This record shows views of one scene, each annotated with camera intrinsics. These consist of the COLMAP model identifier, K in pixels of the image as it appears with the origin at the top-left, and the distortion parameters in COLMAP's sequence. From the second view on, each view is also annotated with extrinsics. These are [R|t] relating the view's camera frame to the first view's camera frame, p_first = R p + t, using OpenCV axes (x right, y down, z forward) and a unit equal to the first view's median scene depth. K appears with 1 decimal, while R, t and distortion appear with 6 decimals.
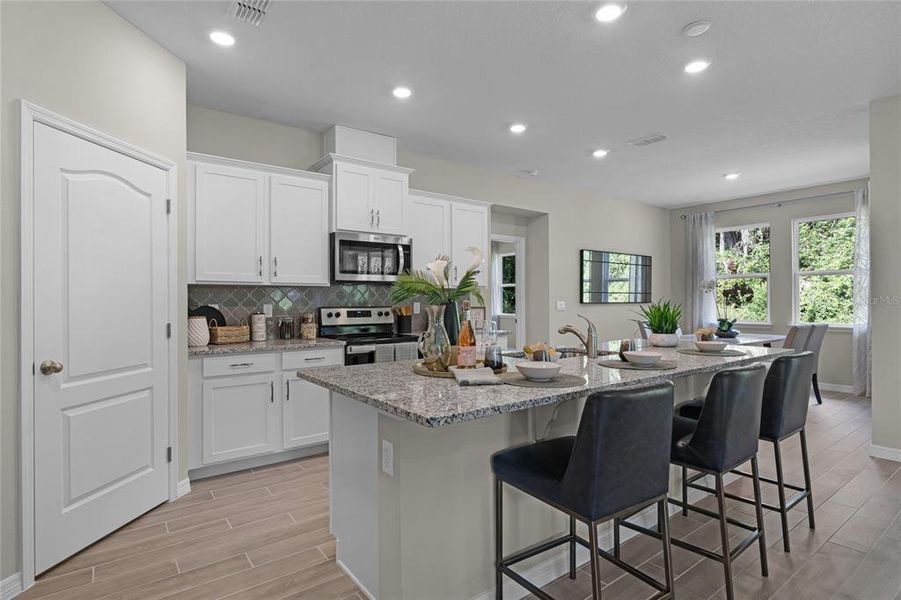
lens RADIAL K [[450.7, 0, 454.5], [0, 450.7, 304.4], [0, 0, 1]] dist [-0.005744, -0.001773]
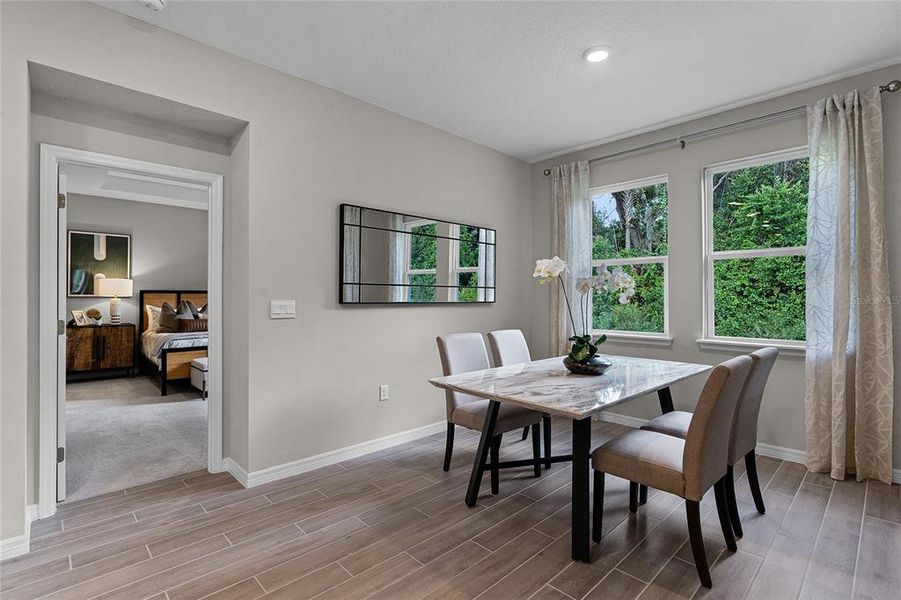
lens RADIAL K [[427.2, 0, 446.6], [0, 427.2, 297.9], [0, 0, 1]] dist [-0.001949, -0.000509]
pose [[0.992456, 0.004522, 0.122516, 0.344553], [-0.003504, 0.999957, -0.008529, -0.006169], [-0.122550, 0.008036, 0.992430, 0.478606]]
